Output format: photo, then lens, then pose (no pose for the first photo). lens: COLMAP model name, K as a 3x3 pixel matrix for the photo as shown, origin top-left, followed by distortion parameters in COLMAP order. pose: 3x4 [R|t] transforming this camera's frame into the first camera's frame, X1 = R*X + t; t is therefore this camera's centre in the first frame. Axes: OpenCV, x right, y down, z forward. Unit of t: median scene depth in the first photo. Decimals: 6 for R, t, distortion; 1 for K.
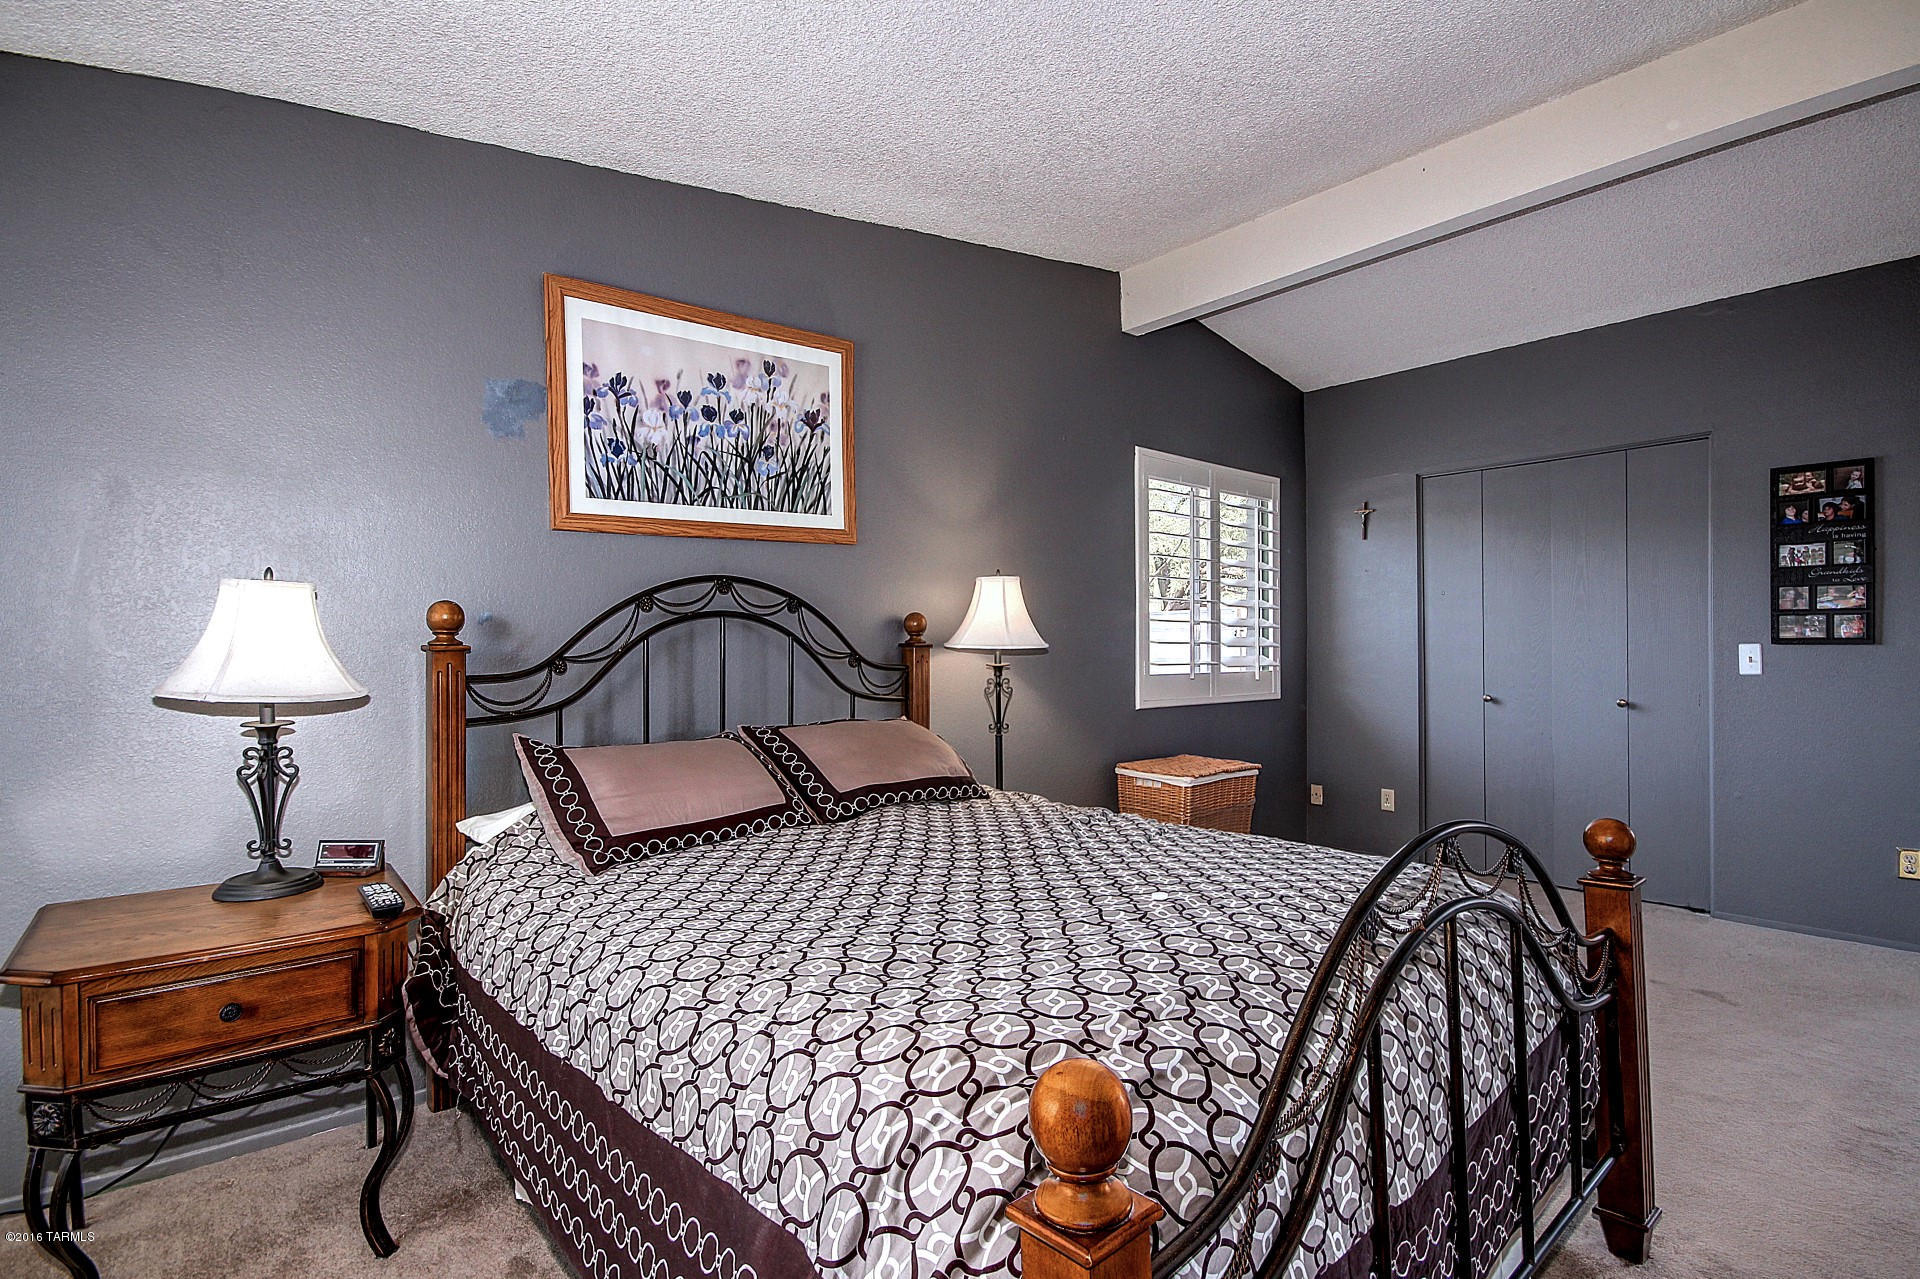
lens RADIAL K [[909.6, 0, 958.7], [0, 909.6, 644.2], [0, 0, 1]] dist [-0.001070, -0.000099]
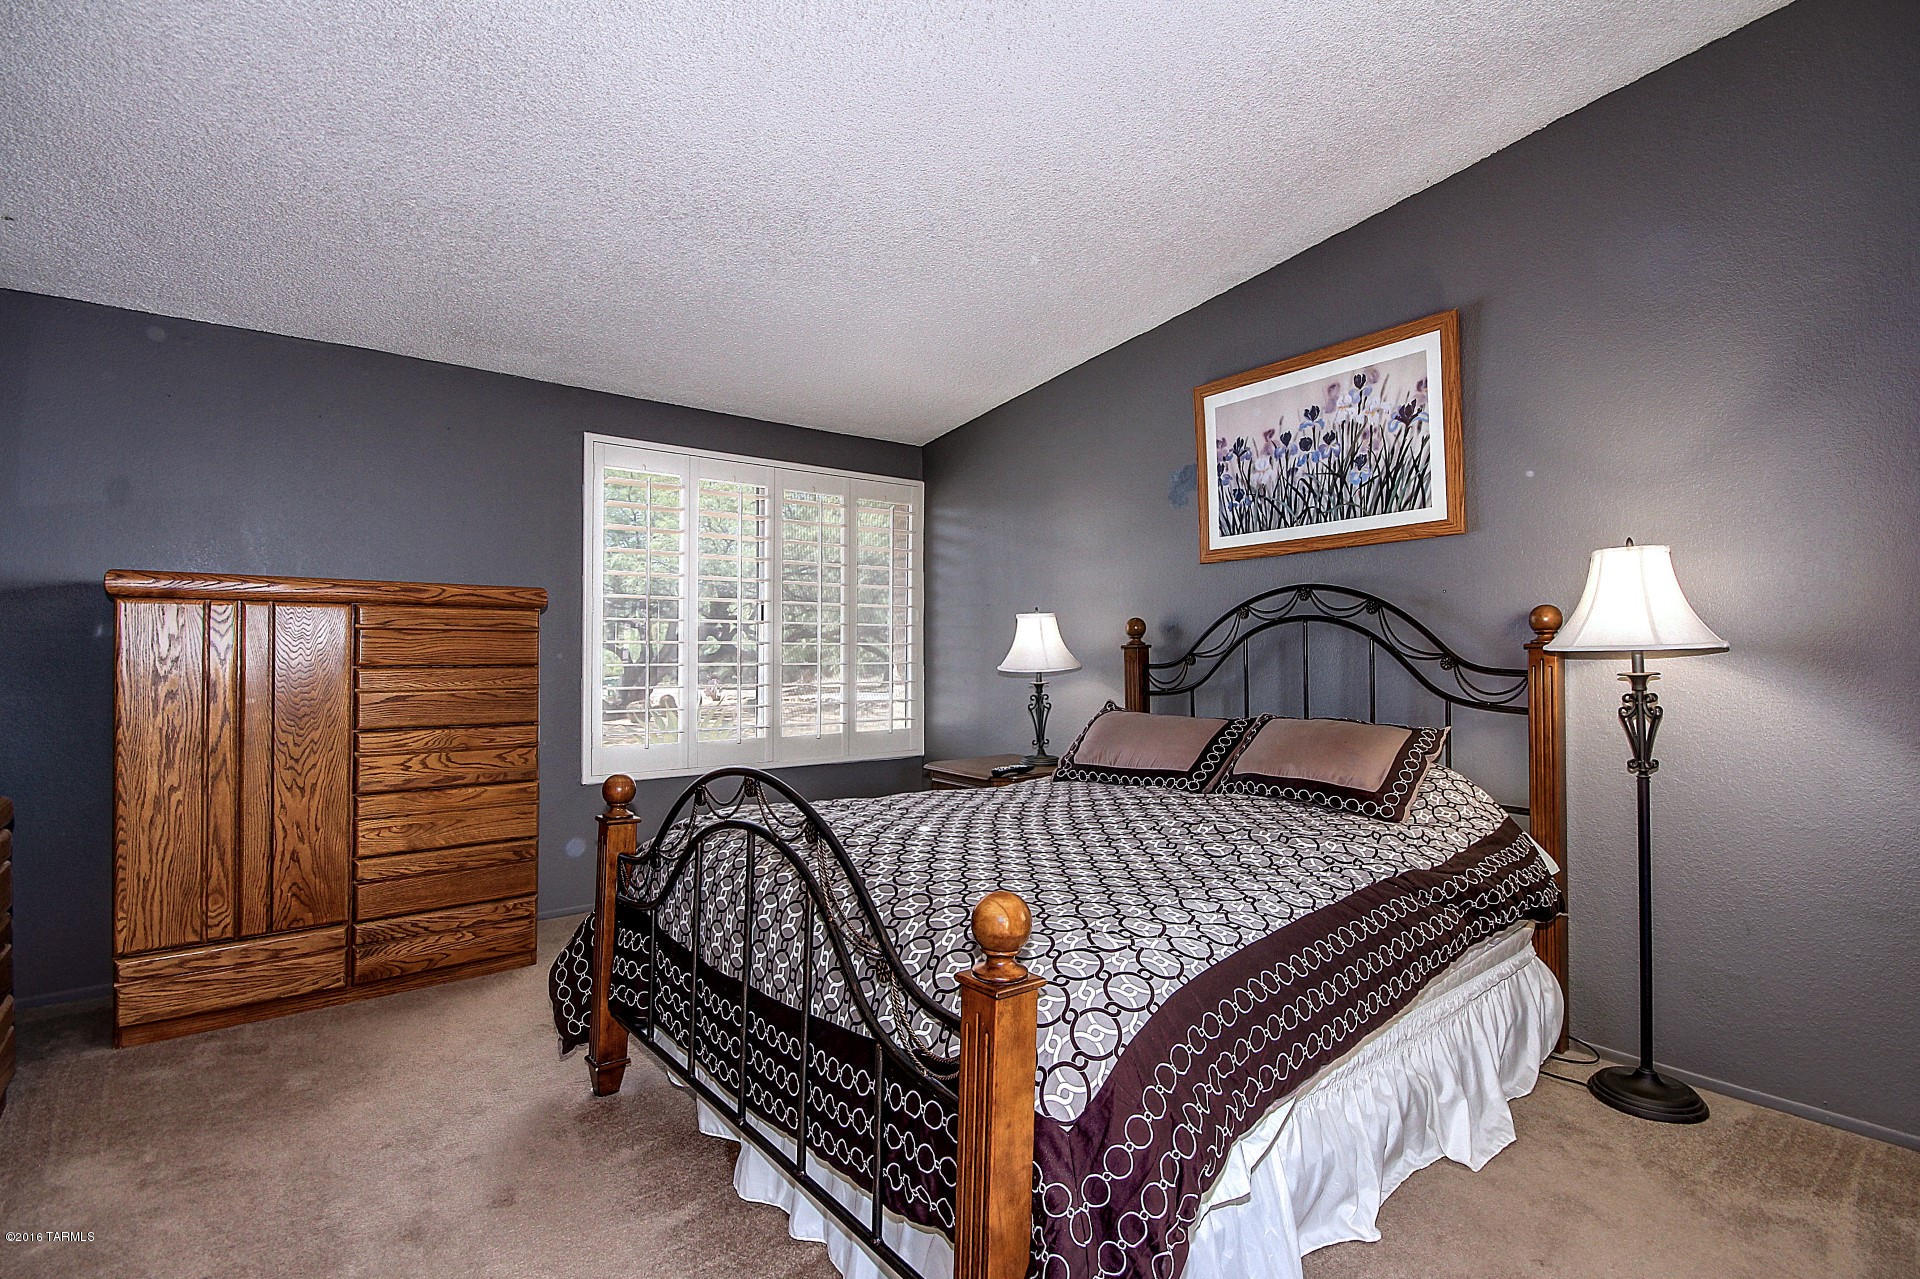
lens RADIAL K [[909.6, 0, 965.9], [0, 909.6, 635.5], [0, 0, 1]] dist [-0.001070, -0.000099]
pose [[-0.020013, -0.004765, -0.999788, 0.855651], [0.003989, 0.999980, -0.004846, -0.006996], [0.999792, -0.004085, -0.019993, 0.570908]]
